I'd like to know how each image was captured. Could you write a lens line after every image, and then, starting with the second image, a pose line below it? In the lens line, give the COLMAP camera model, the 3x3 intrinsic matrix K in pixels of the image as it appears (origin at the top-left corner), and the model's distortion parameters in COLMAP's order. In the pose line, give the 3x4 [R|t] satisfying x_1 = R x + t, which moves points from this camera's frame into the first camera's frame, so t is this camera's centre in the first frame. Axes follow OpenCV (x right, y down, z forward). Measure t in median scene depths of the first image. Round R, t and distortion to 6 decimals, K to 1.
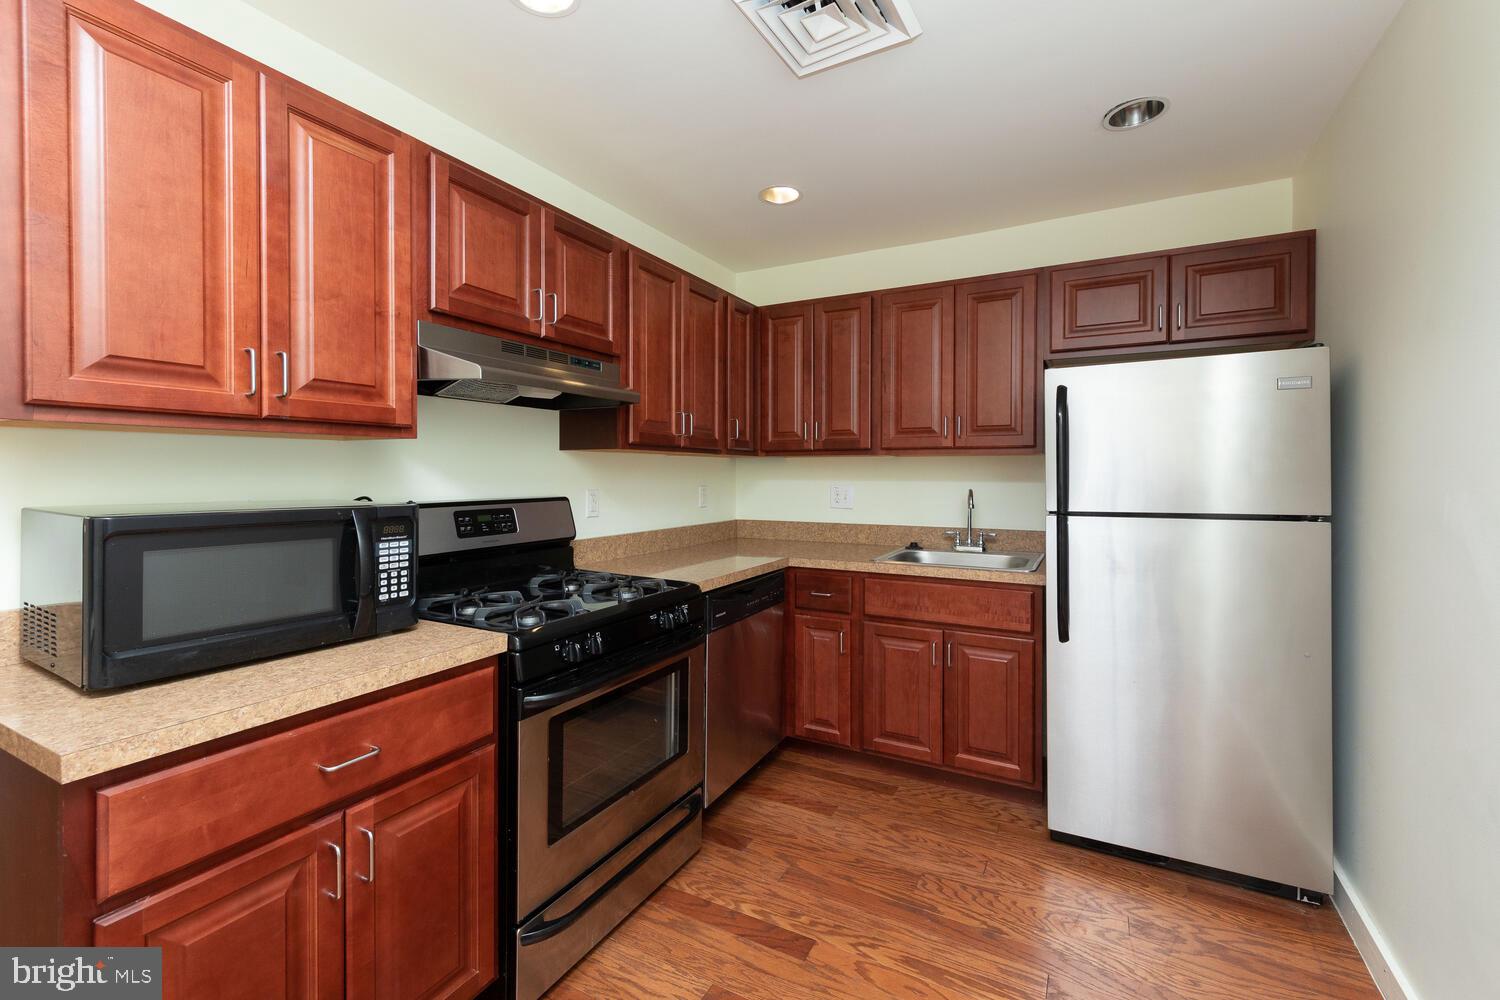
lens RADIAL K [[630.3, 0, 762.8], [0, 630.3, 479.0], [0, 0, 1]] dist [0.009734, 0.000092]
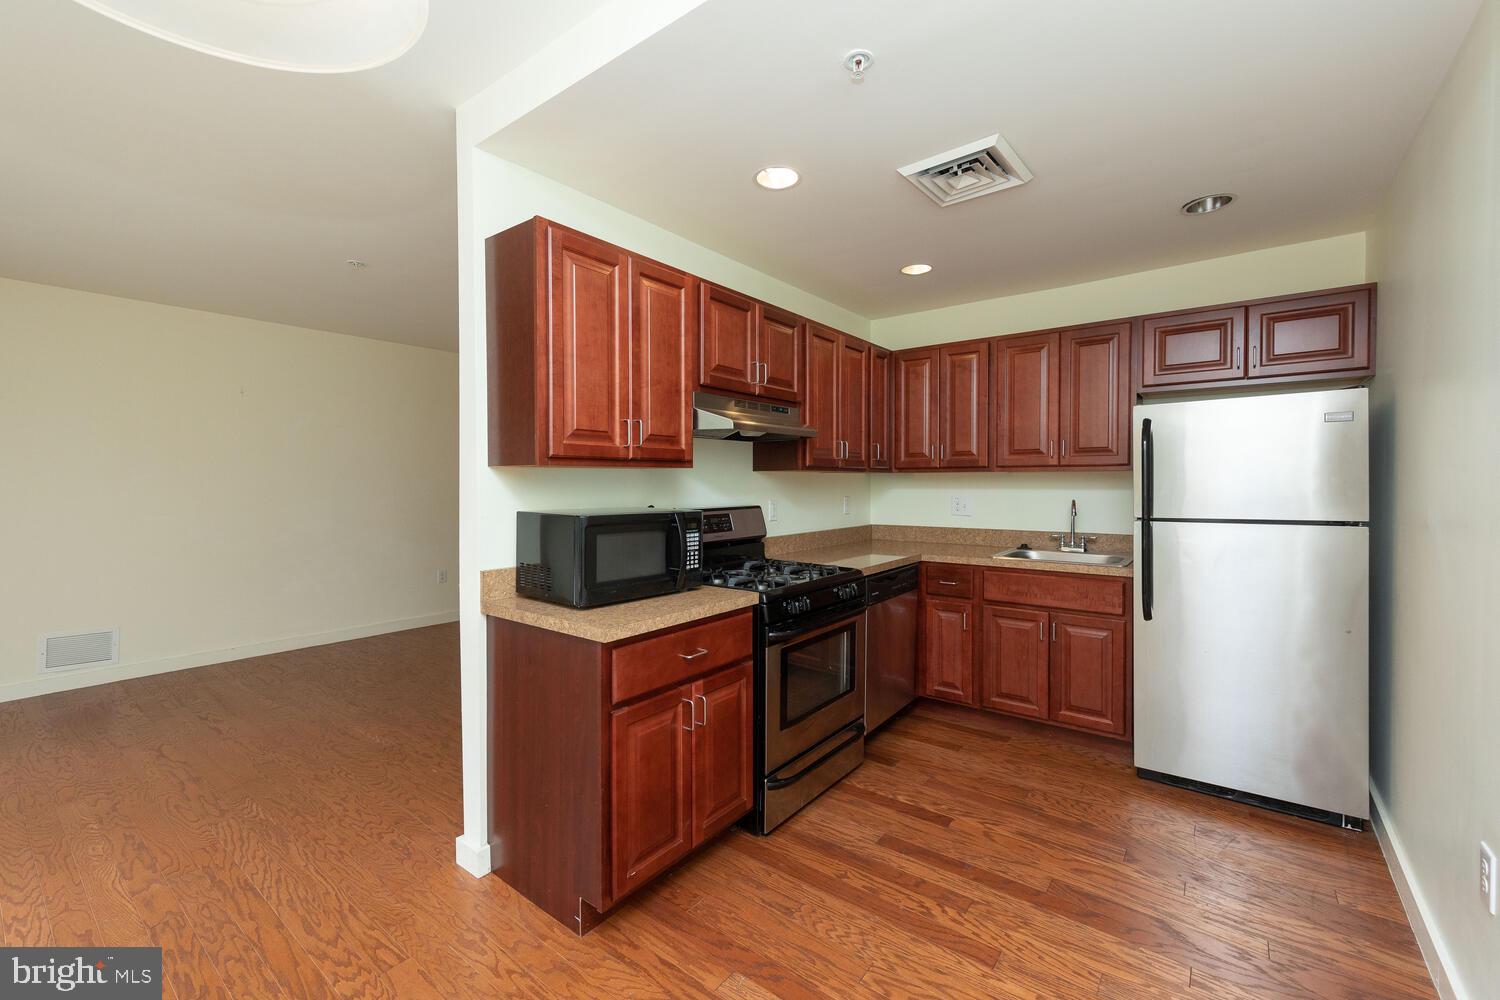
lens RADIAL K [[630.3, 0, 781.6], [0, 630.3, 495.2], [0, 0, 1]] dist [0.009734, 0.000092]
pose [[0.991963, -0.000587, -0.126524, -0.103473], [0.002161, 0.999922, 0.012300, -0.012169], [0.126507, -0.012475, 0.991887, -0.386780]]
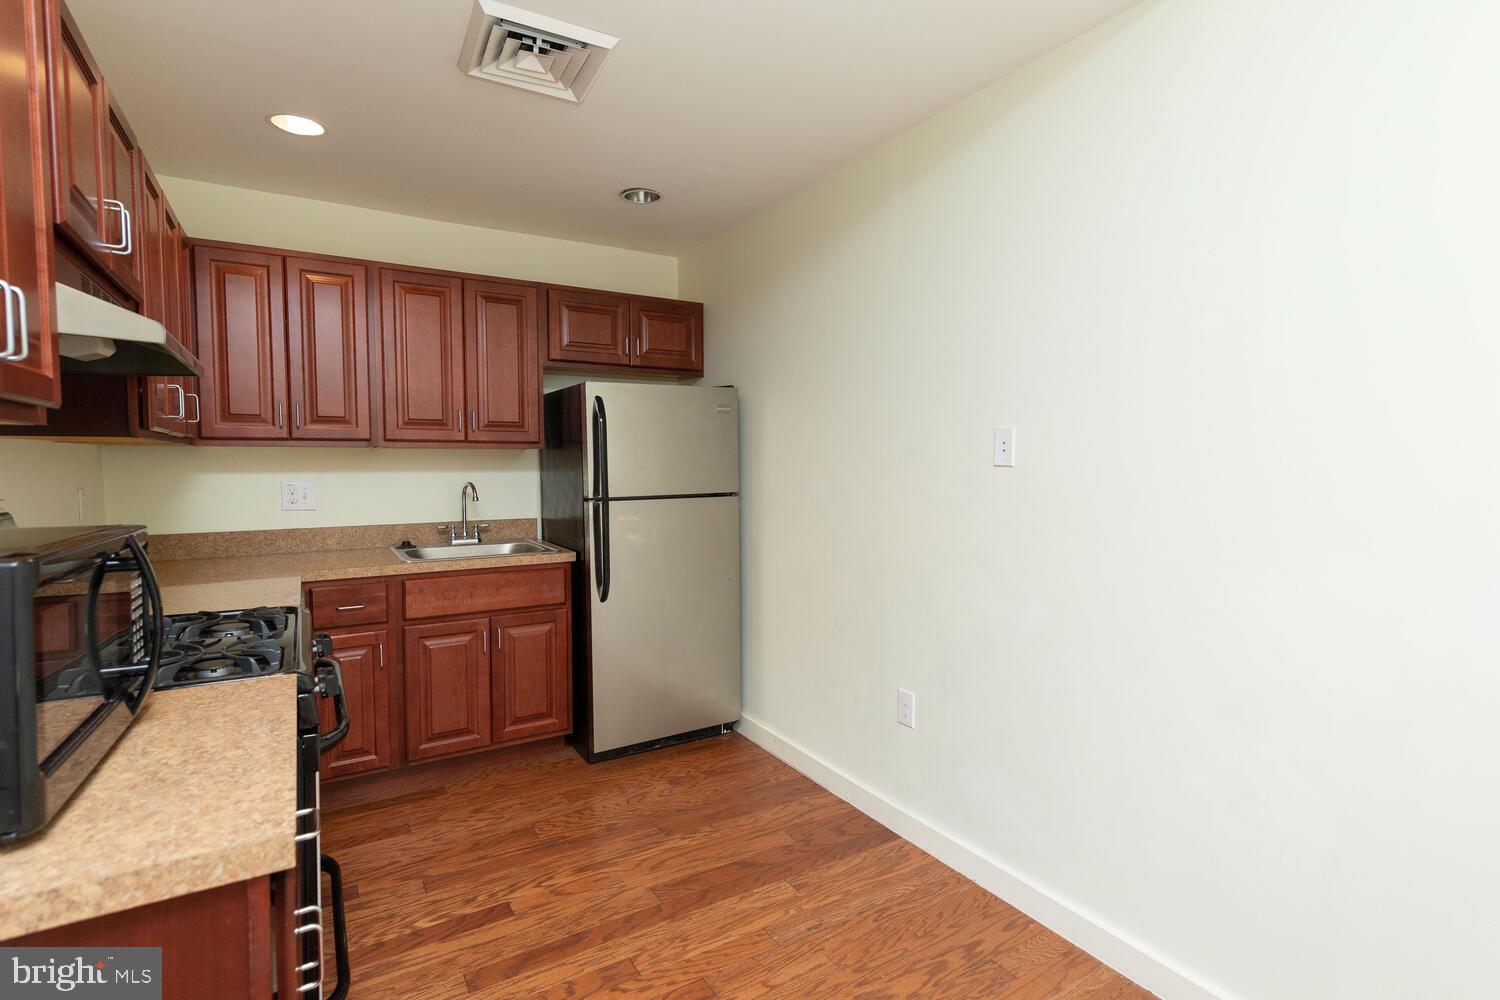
lens RADIAL K [[712.7, 0, 785.6], [0, 712.7, 498.9], [0, 0, 1]] dist [0.012543, -0.001216]
pose [[0.488351, -0.048785, 0.871283, -0.625074], [0.008198, 0.998649, 0.051321, -0.017006], [-0.872609, -0.017920, 0.488091, -0.002641]]
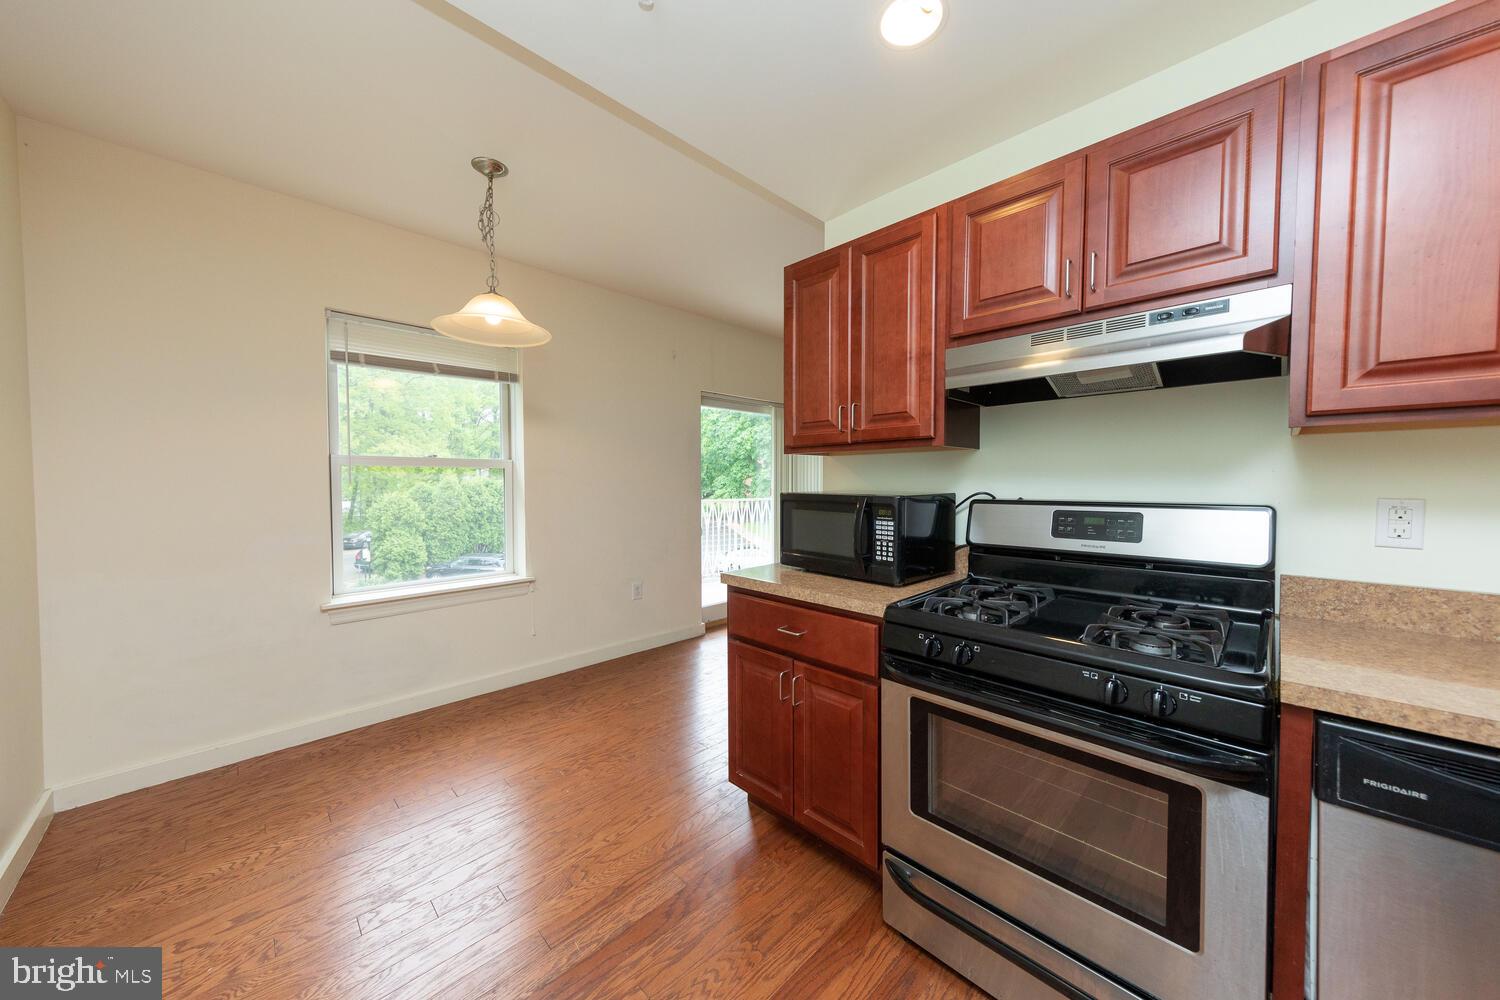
lens RADIAL K [[549.5, 0, 751.4], [0, 549.5, 494.1], [0, 0, 1]] dist [0.010011, -0.000059]
pose [[-0.318177, 0.028820, -0.947593, 0.468279], [-0.003417, 0.999496, 0.031546, -0.000132], [0.948025, 0.013275, -0.317918, 0.753445]]
